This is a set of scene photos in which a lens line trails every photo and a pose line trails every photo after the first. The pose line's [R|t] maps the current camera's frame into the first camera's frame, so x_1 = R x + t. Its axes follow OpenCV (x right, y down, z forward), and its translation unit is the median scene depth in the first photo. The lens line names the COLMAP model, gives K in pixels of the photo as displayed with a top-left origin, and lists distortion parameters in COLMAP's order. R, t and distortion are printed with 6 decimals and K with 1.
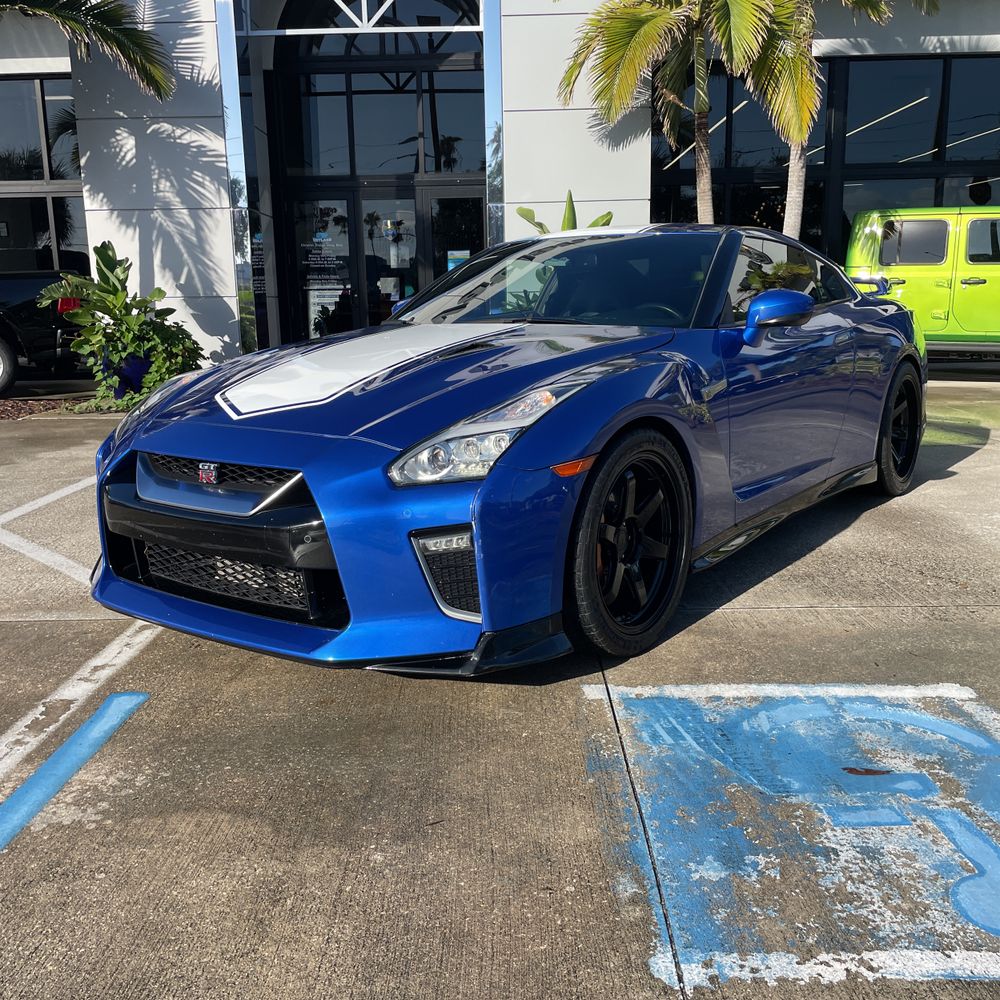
lens RADIAL K [[1012.3, 0, 514.1], [0, 1012.3, 506.5], [0, 0, 1]] dist [0.019795, 0.000000]
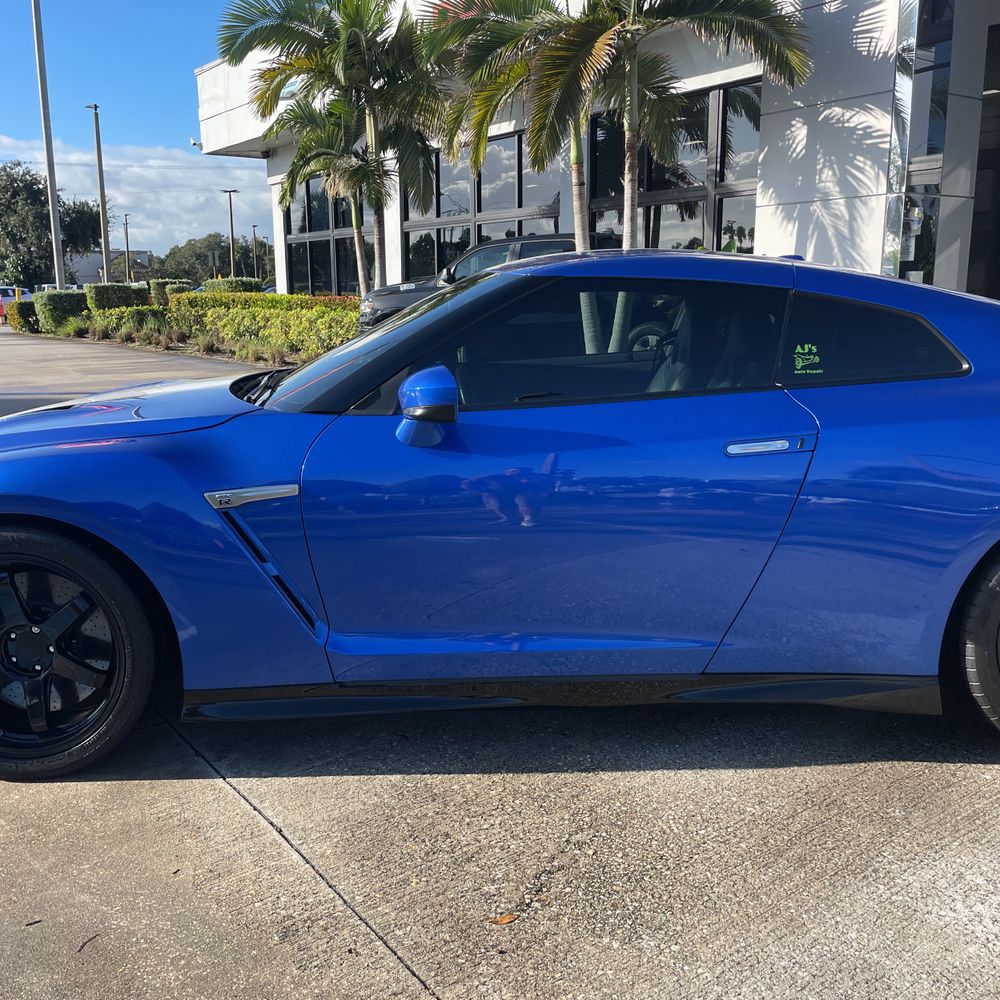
lens RADIAL K [[1012.3, 0, 481.9], [0, 1012.3, 508.3], [0, 0, 1]] dist [0.019795, 0.000000]
pose [[0.579613, 0.179790, -0.794811, 0.271378], [-0.157468, 0.981685, 0.107228, -0.065273], [0.799533, 0.063007, 0.597309, 0.207558]]
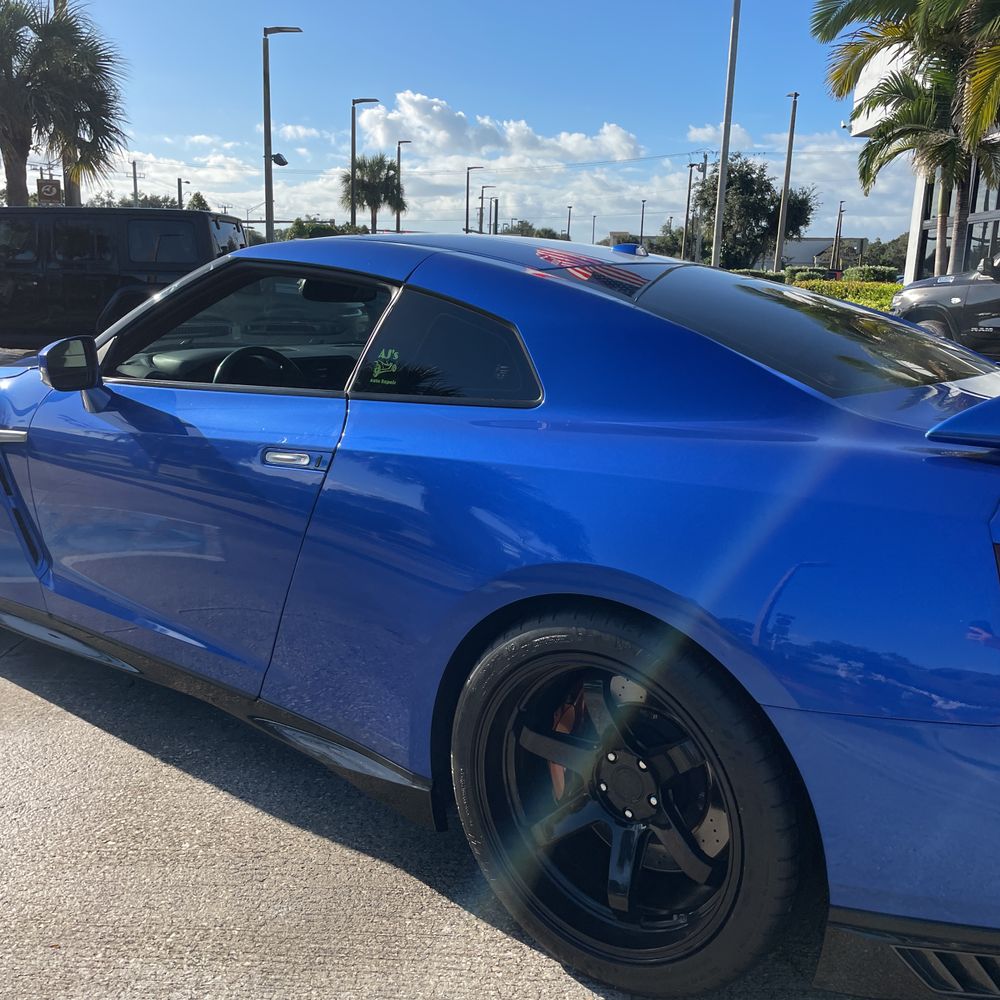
lens RADIAL K [[1012.3, 0, 479.5], [0, 1012.3, 508.3], [0, 0, 1]] dist [0.019795, 0.000000]
pose [[-0.057997, 0.238011, -0.969529, 0.318073], [-0.214524, 0.945505, 0.244947, -0.111750], [0.974995, 0.222193, -0.003777, 0.429339]]
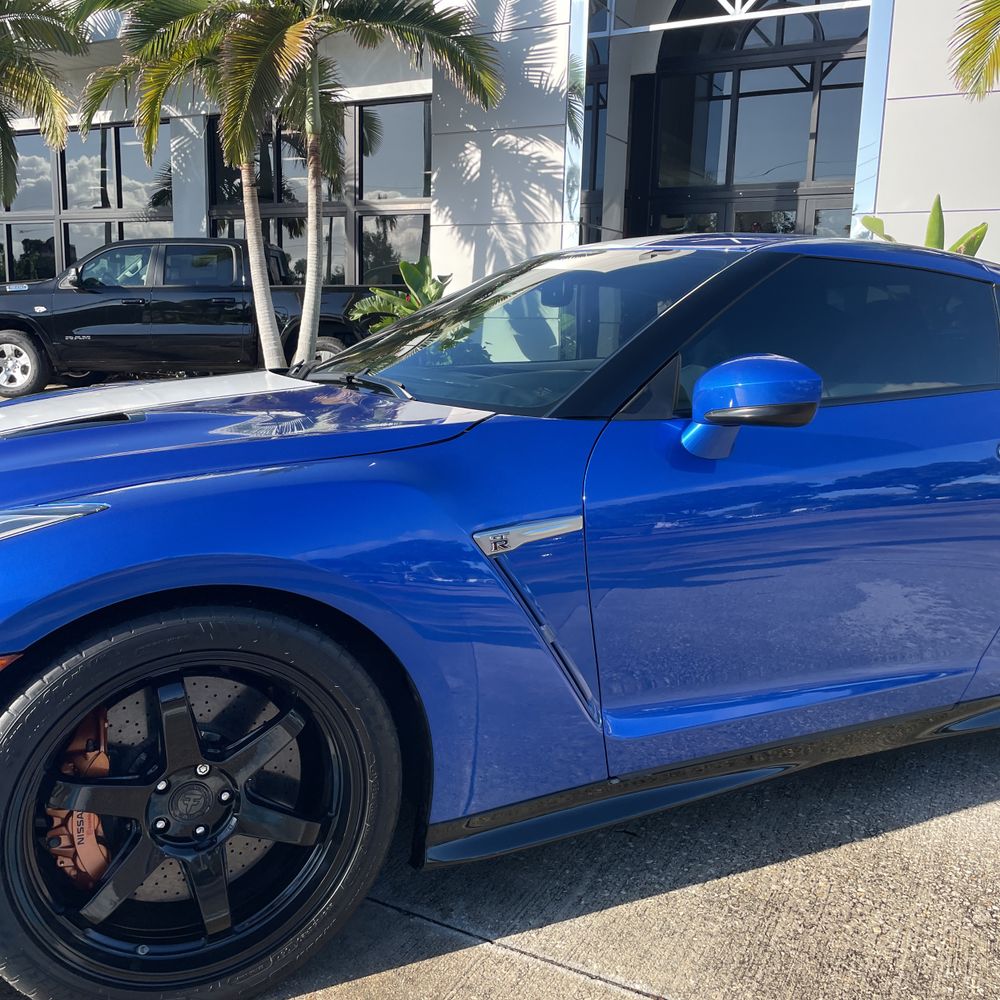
lens RADIAL K [[1012.3, 0, 490.2], [0, 1012.3, 513.2], [0, 0, 1]] dist [0.019795, 0.000000]
pose [[0.877654, 0.130081, -0.461306, 0.127923], [-0.134918, 0.990598, 0.022646, -0.041616], [0.459914, 0.042363, 0.886952, 0.155346]]
